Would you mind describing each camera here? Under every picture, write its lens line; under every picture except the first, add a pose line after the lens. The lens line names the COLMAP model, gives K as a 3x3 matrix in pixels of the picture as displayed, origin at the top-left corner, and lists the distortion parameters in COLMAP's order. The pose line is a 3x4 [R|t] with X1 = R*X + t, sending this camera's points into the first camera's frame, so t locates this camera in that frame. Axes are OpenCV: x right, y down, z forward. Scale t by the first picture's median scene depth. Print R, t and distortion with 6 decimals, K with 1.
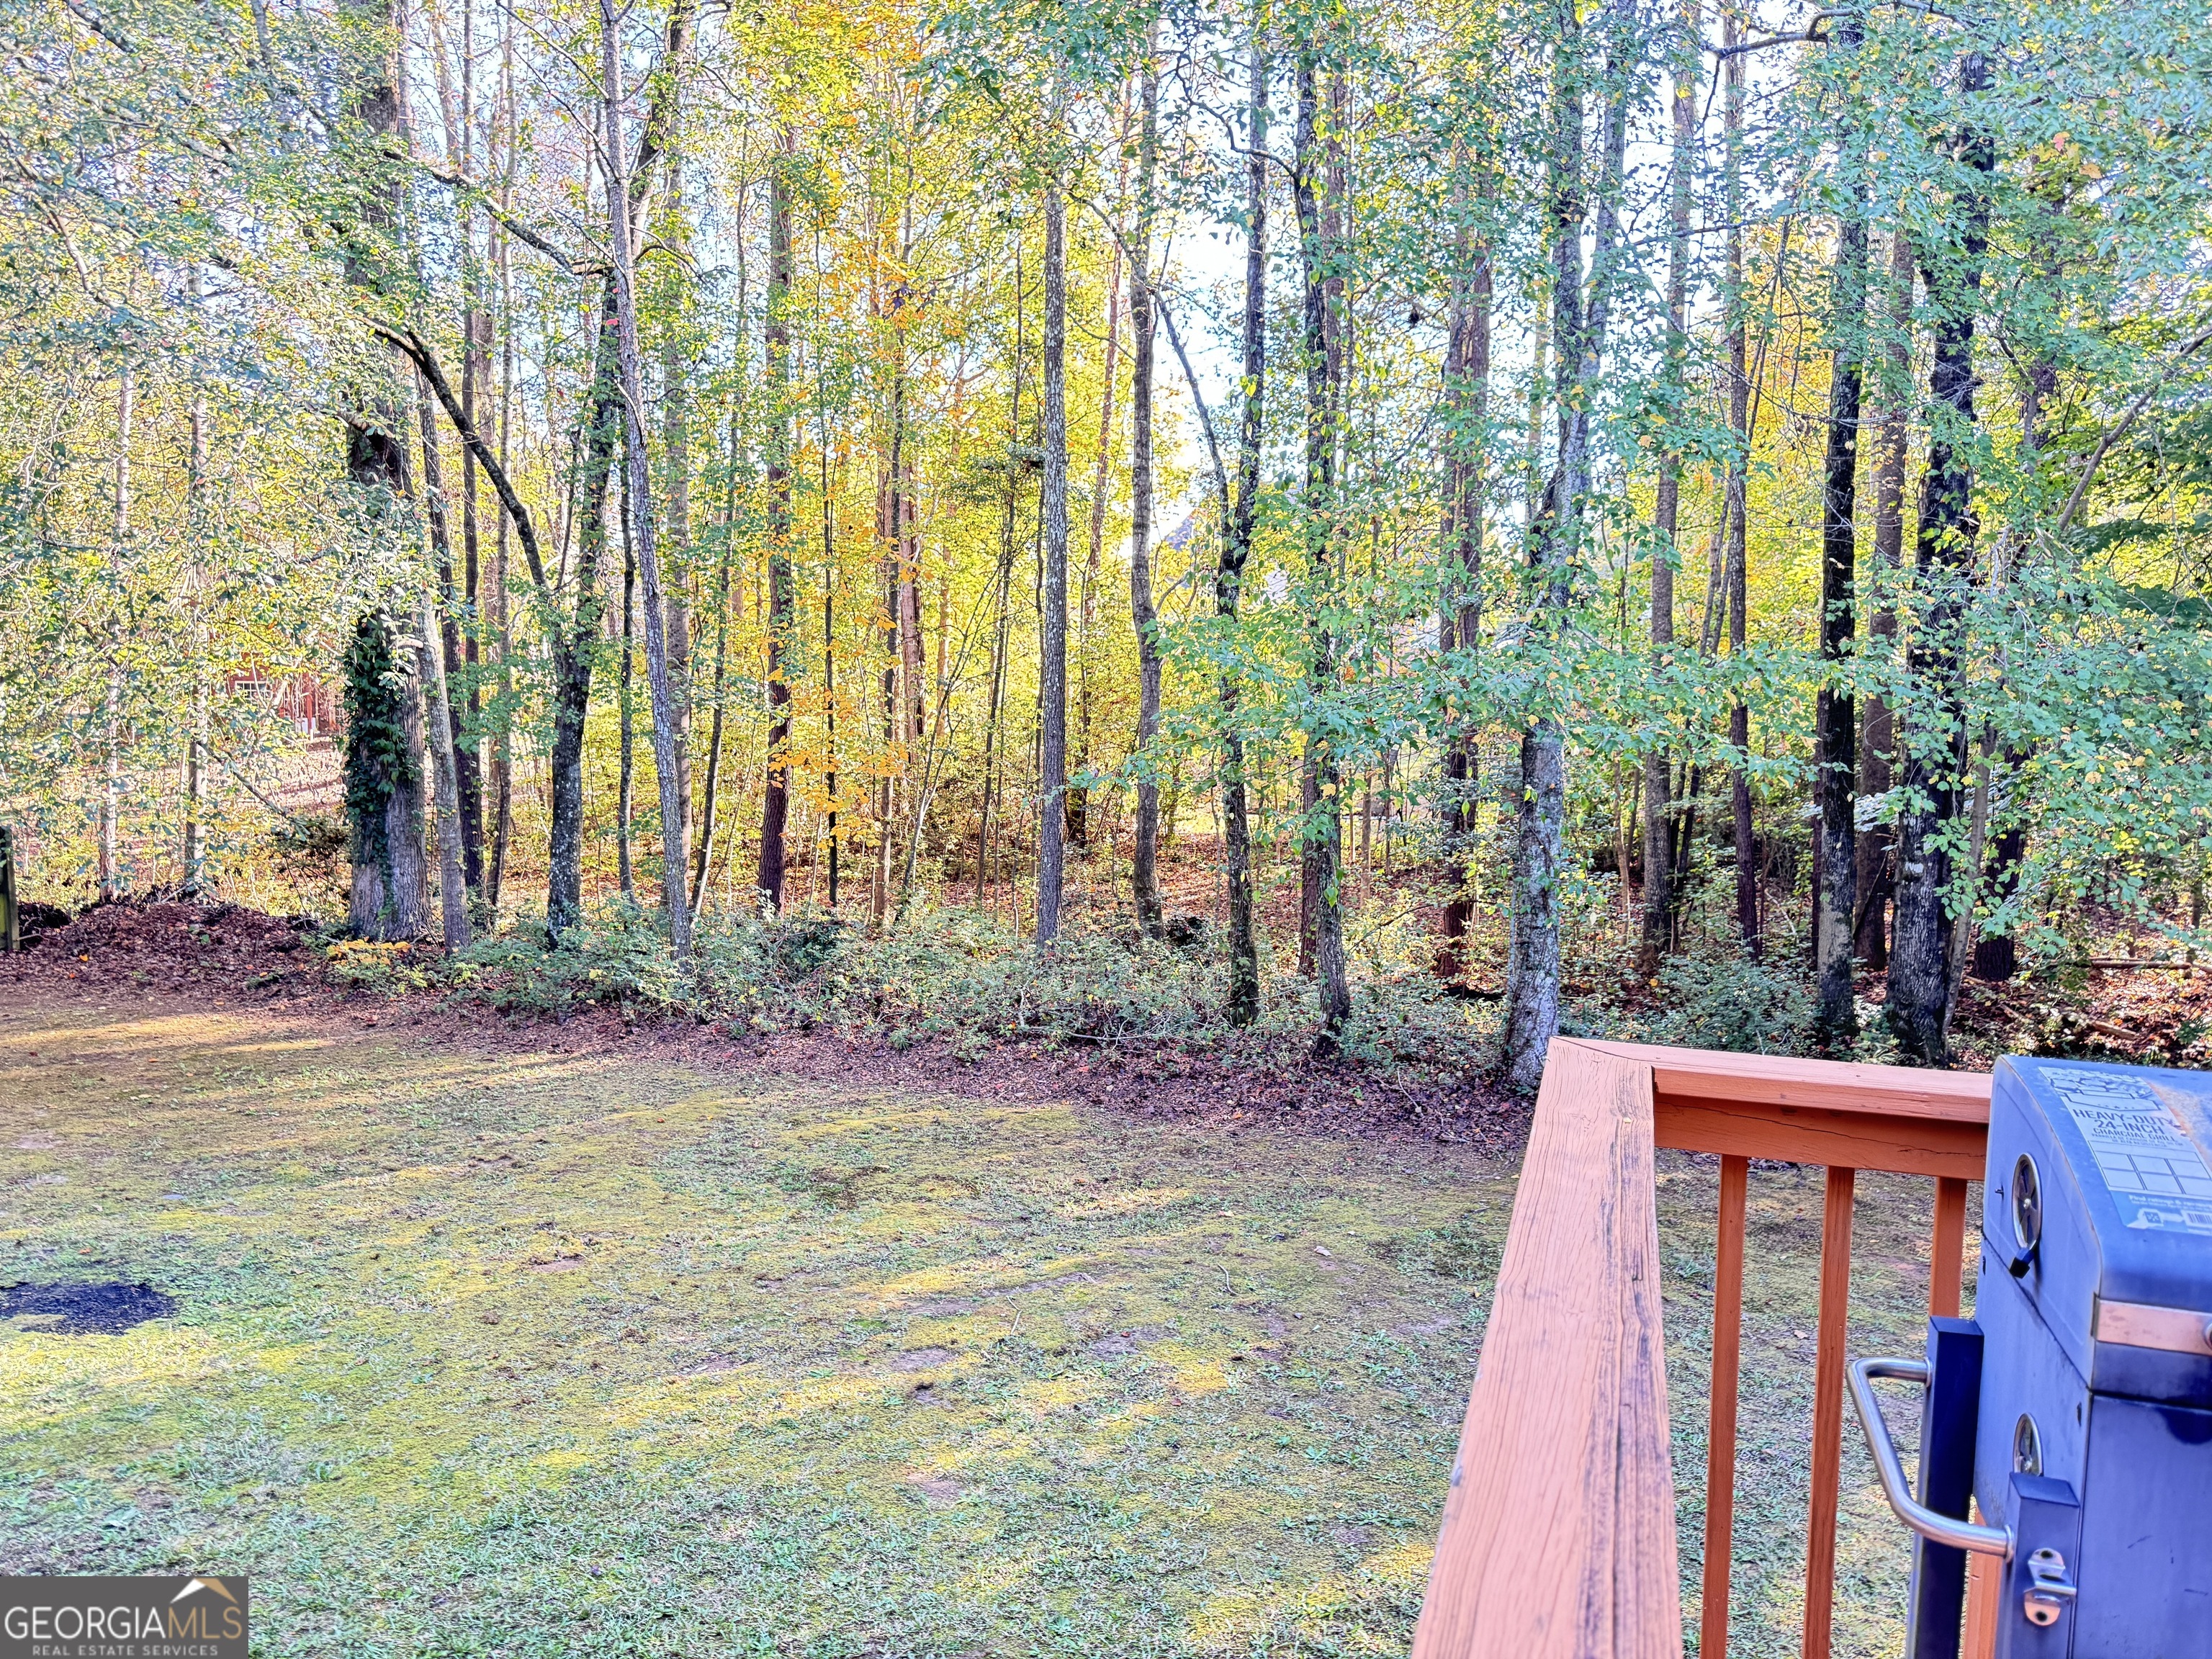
lens RADIAL K [[1571.8, 0, 1106.0], [0, 1571.8, 829.5], [0, 0, 1]] dist [0.130613, -0.178528]
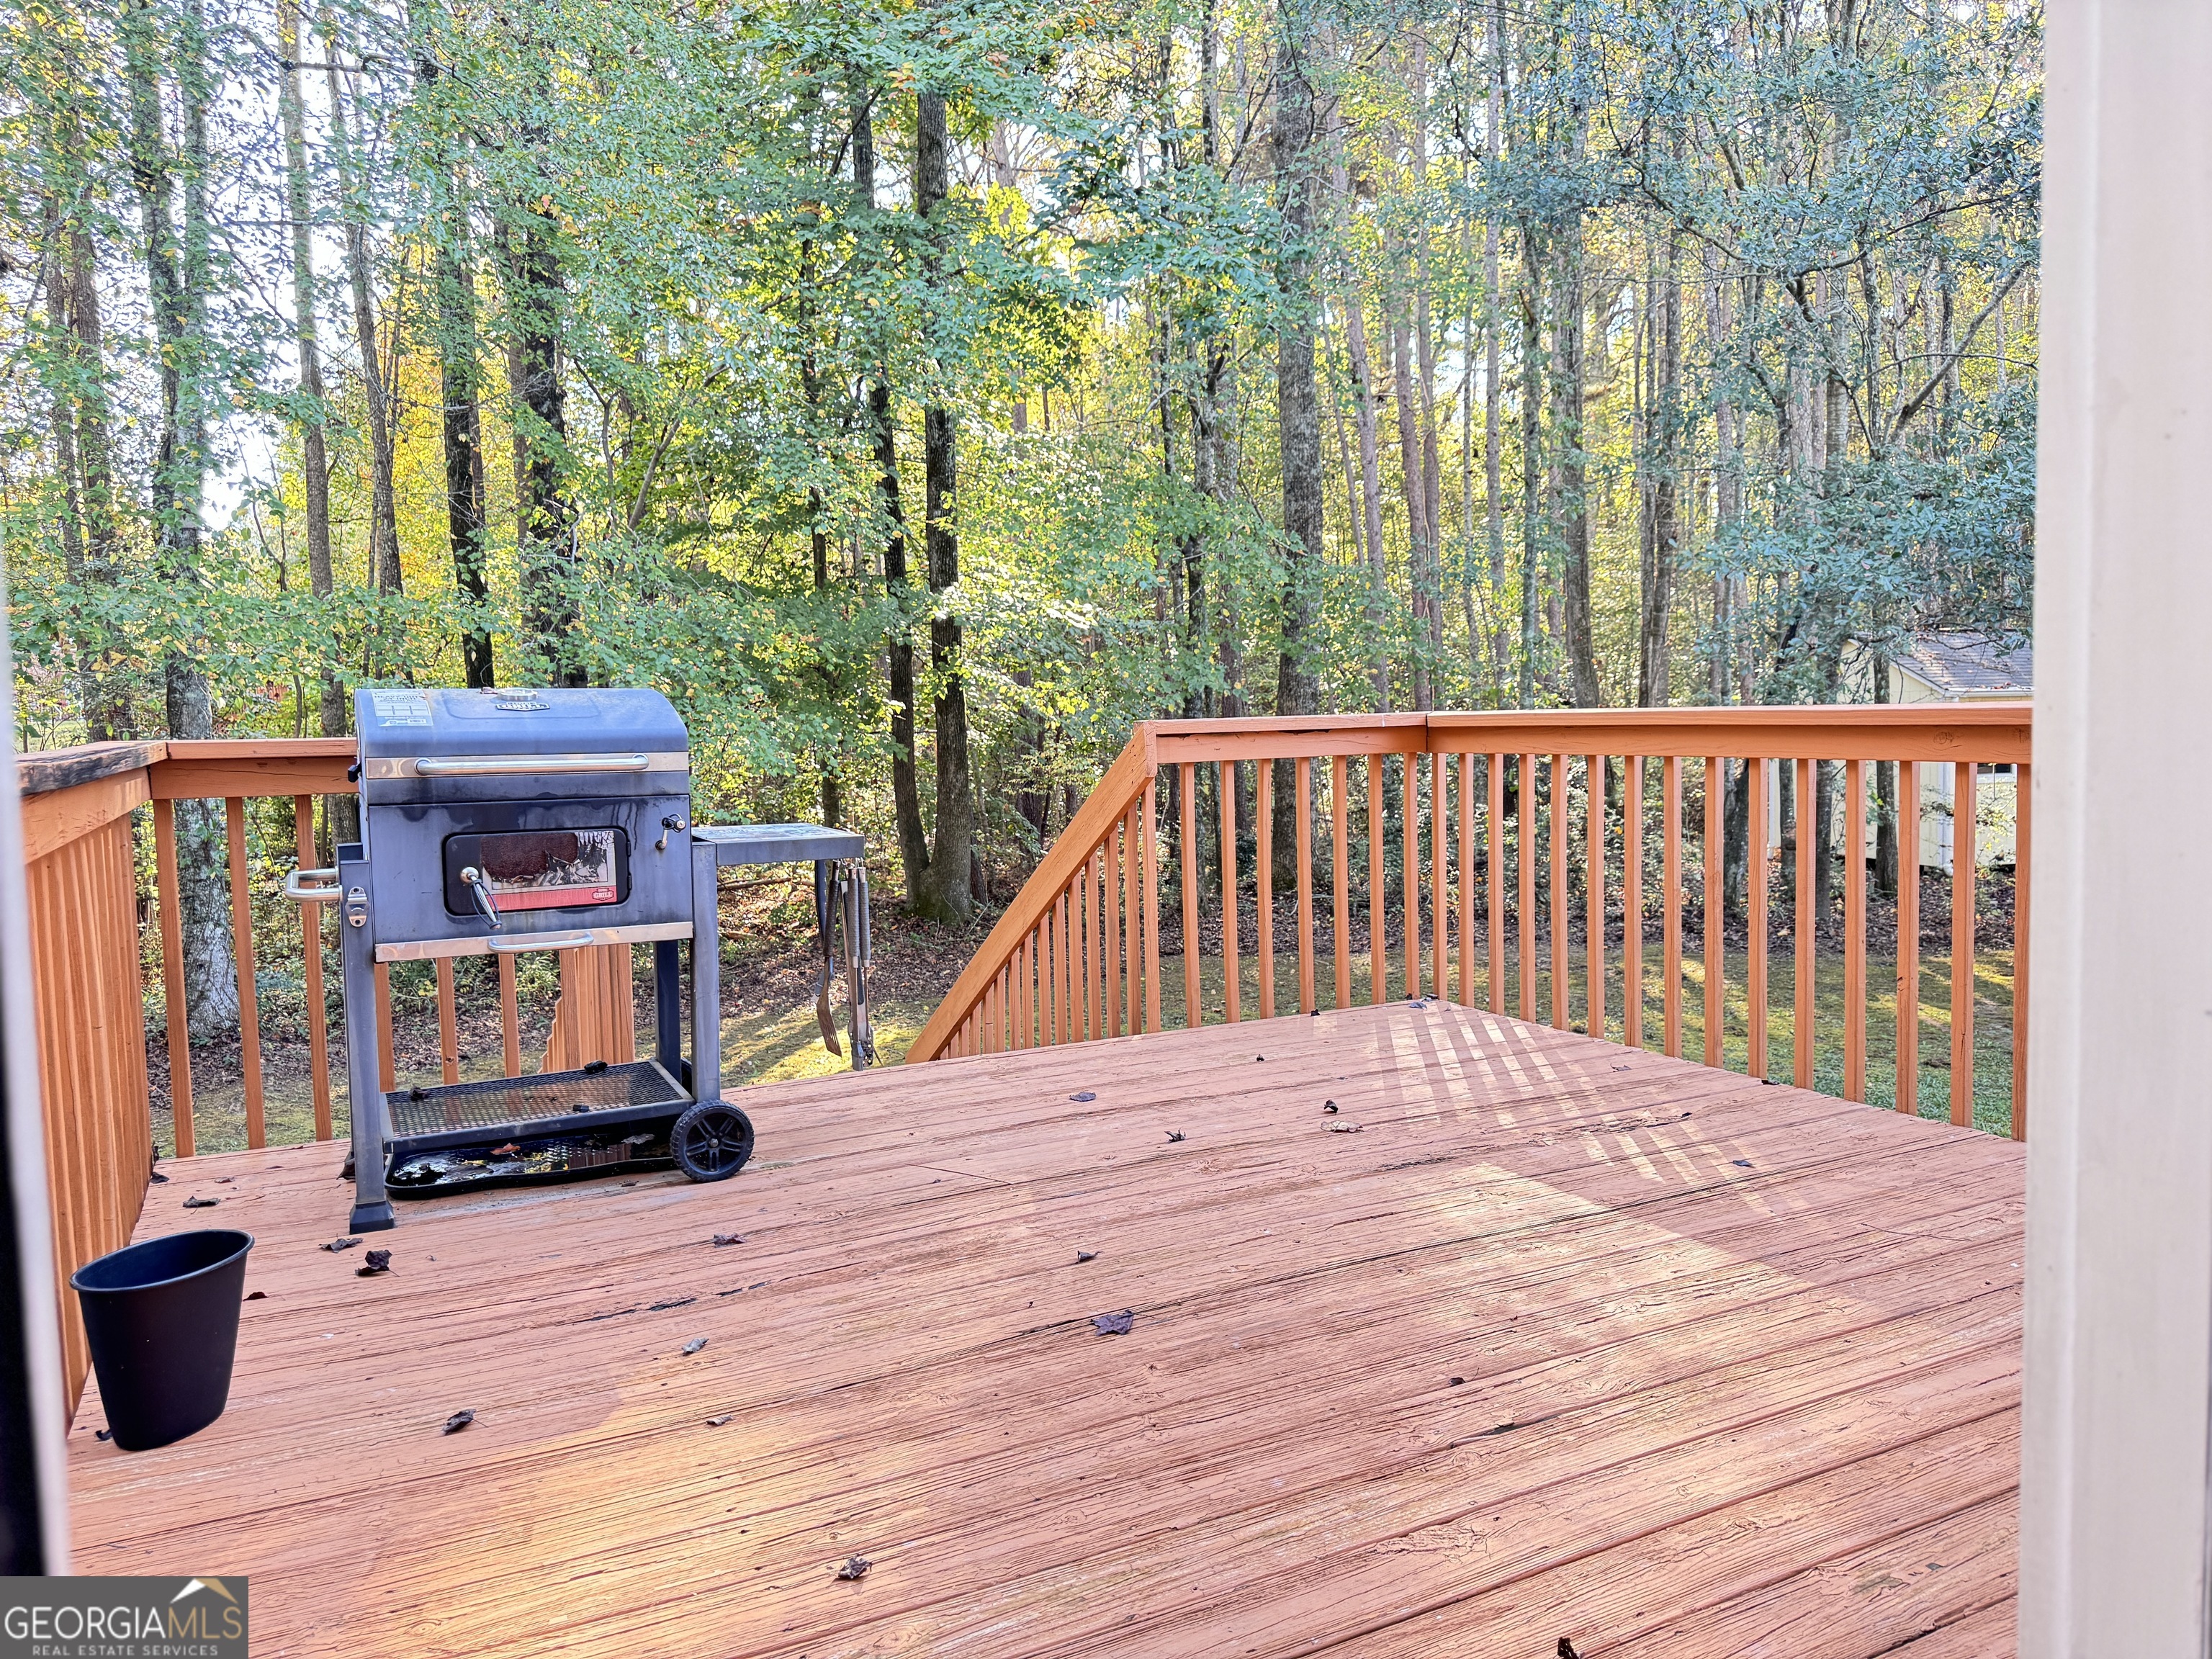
lens RADIAL K [[1571.8, 0, 1106.0], [0, 1571.8, 829.5], [0, 0, 1]] dist [0.130613, -0.178528]
pose [[0.722008, -0.082212, 0.686983, -0.015344], [0.087390, 0.995799, 0.027324, 0.058593], [-0.686344, 0.040307, 0.726160, -0.160790]]
